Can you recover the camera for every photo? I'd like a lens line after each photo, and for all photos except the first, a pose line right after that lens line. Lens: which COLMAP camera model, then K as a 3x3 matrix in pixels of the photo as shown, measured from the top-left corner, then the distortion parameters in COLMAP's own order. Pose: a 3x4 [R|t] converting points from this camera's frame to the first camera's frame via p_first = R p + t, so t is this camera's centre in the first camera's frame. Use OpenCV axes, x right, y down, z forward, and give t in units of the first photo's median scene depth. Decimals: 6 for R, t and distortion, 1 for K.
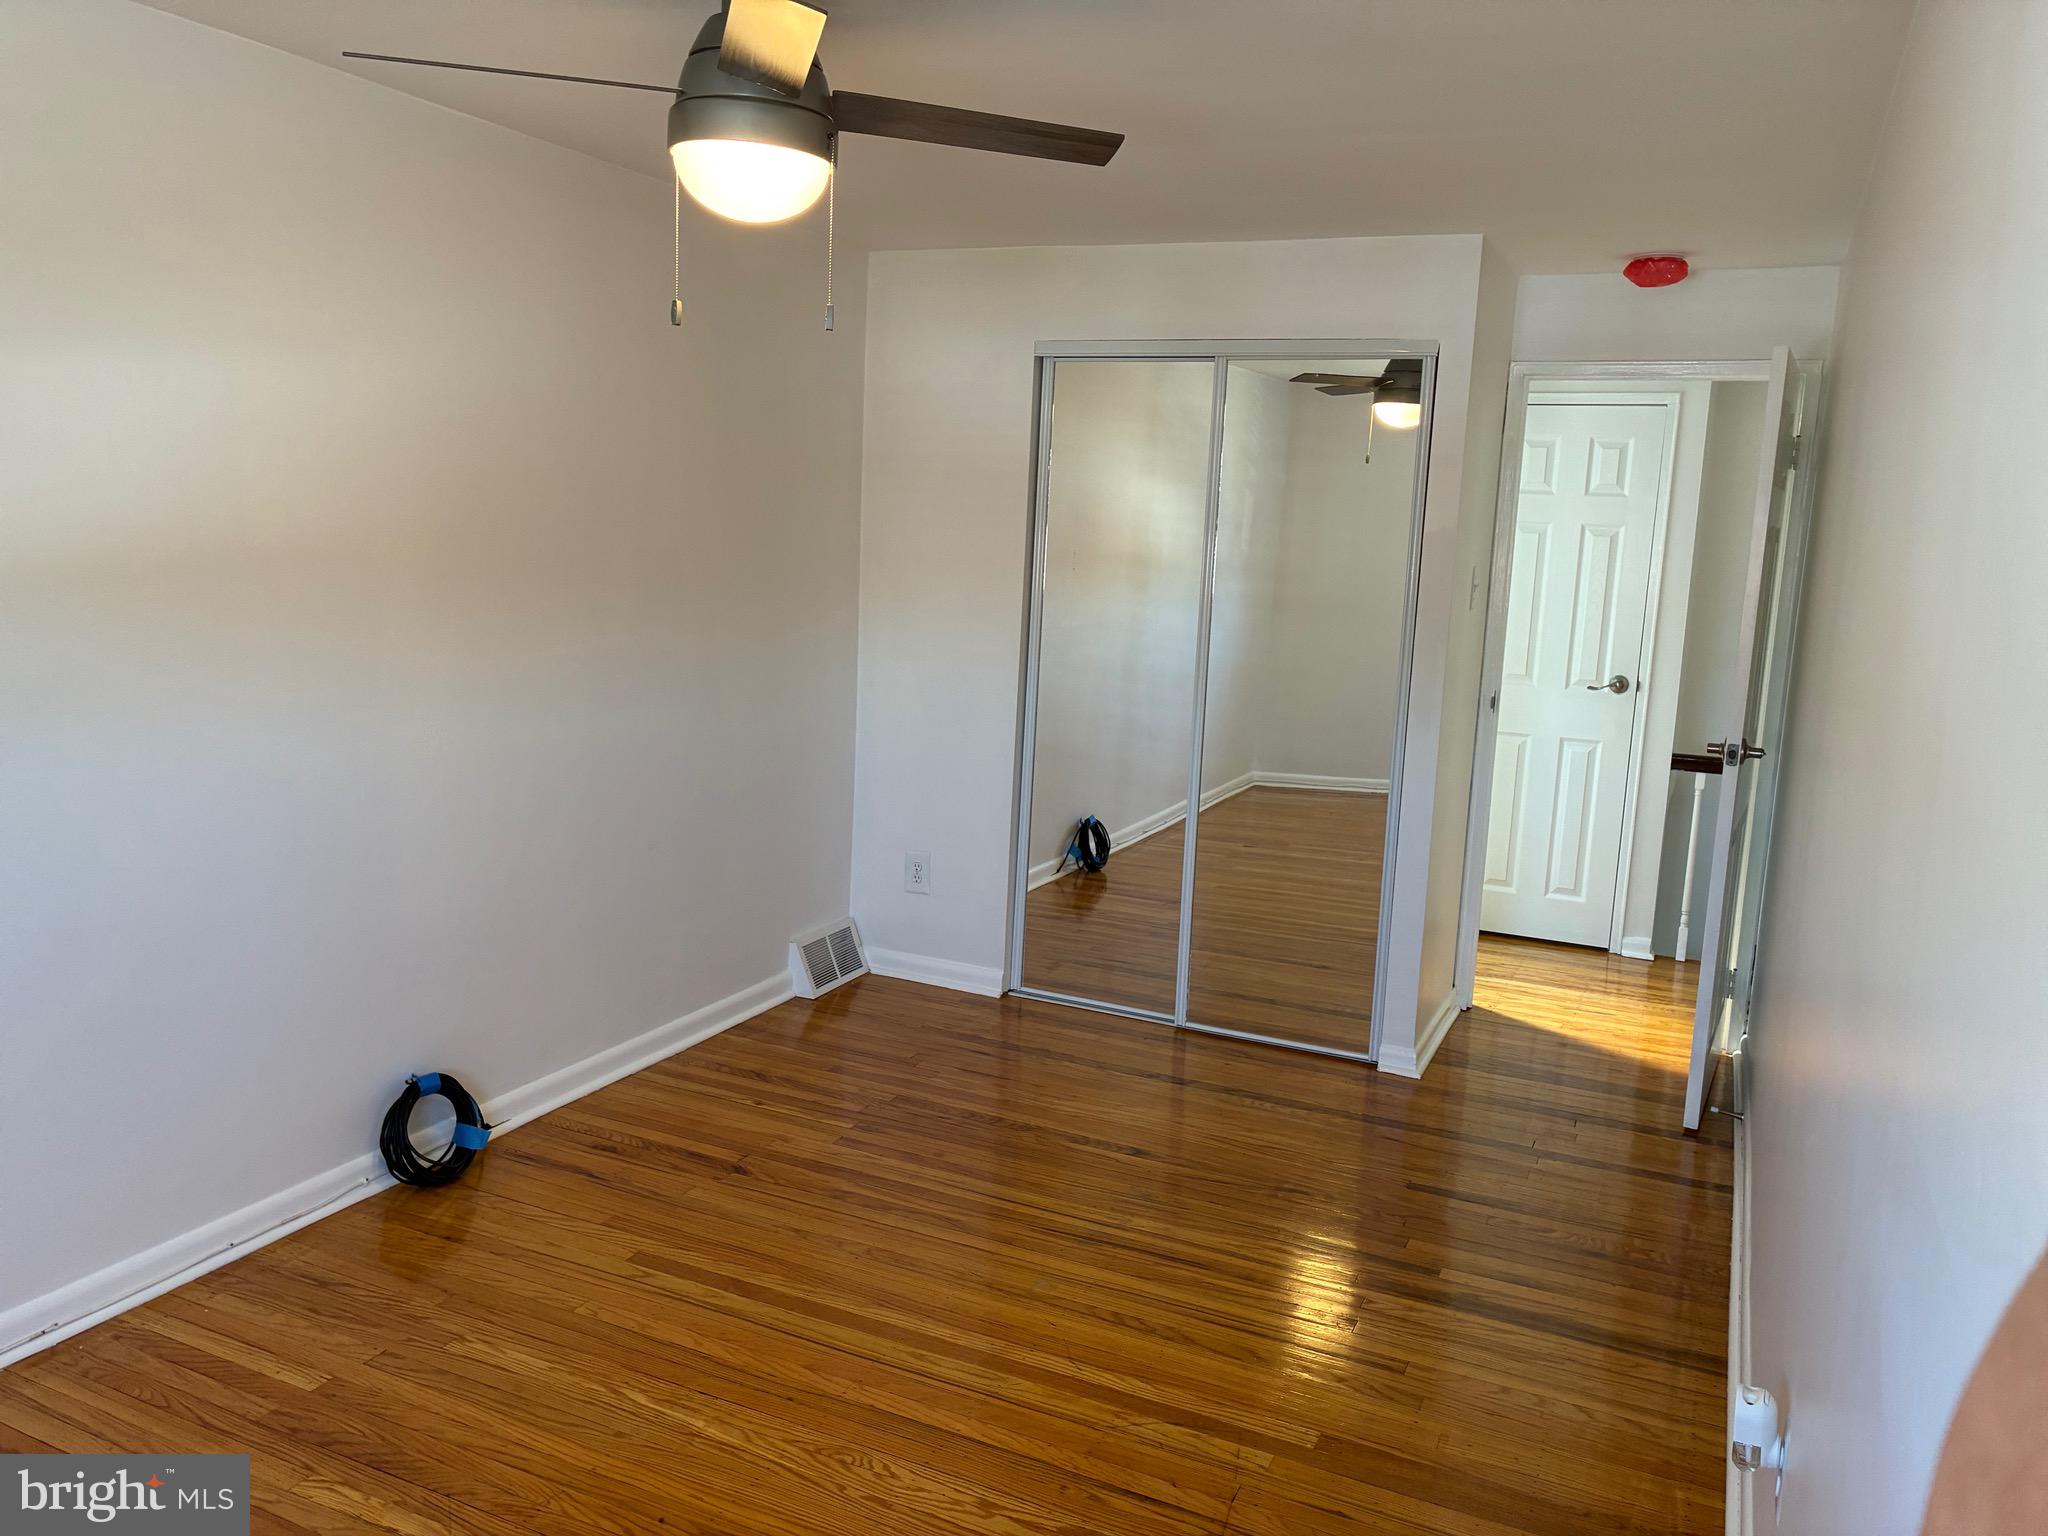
lens RADIAL K [[1560.8, 0, 1022.4], [0, 1560.8, 768.0], [0, 0, 1]] dist [0.015839, 0.002697]
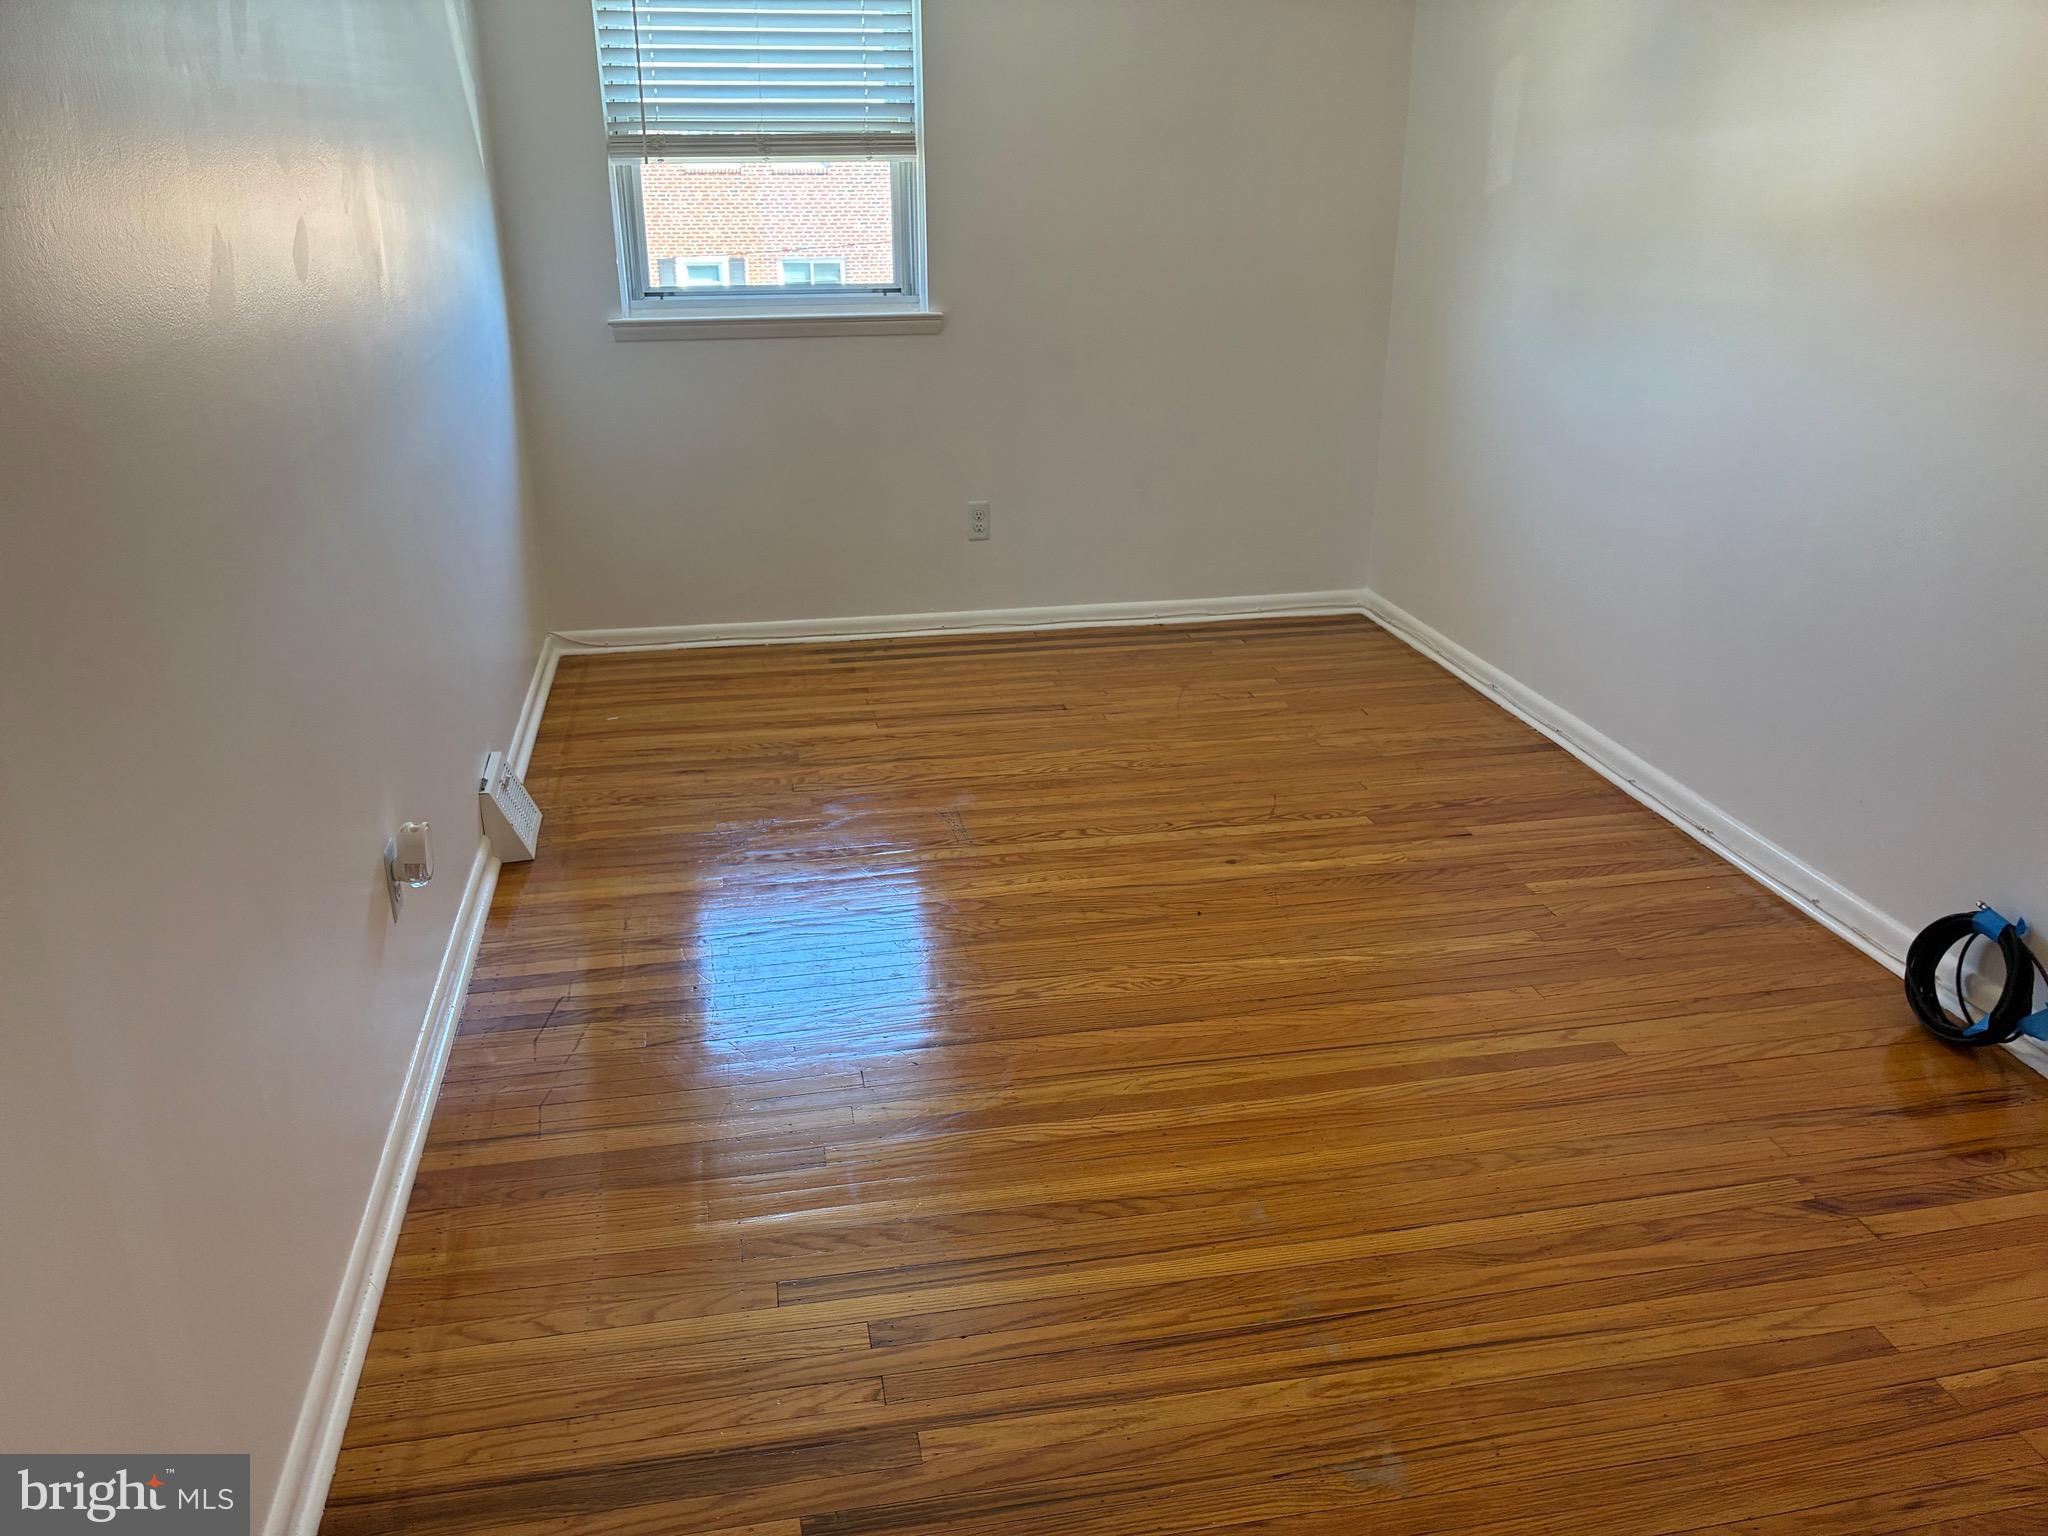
lens RADIAL K [[1560.8, 0, 1019.5], [0, 1560.8, 757.0], [0, 0, 1]] dist [0.015839, 0.002697]
pose [[-0.813260, 0.172180, -0.555843, 0.506393], [-0.121144, 0.884194, 0.451138, -0.195053], [0.569150, 0.434230, -0.698221, 1.427892]]
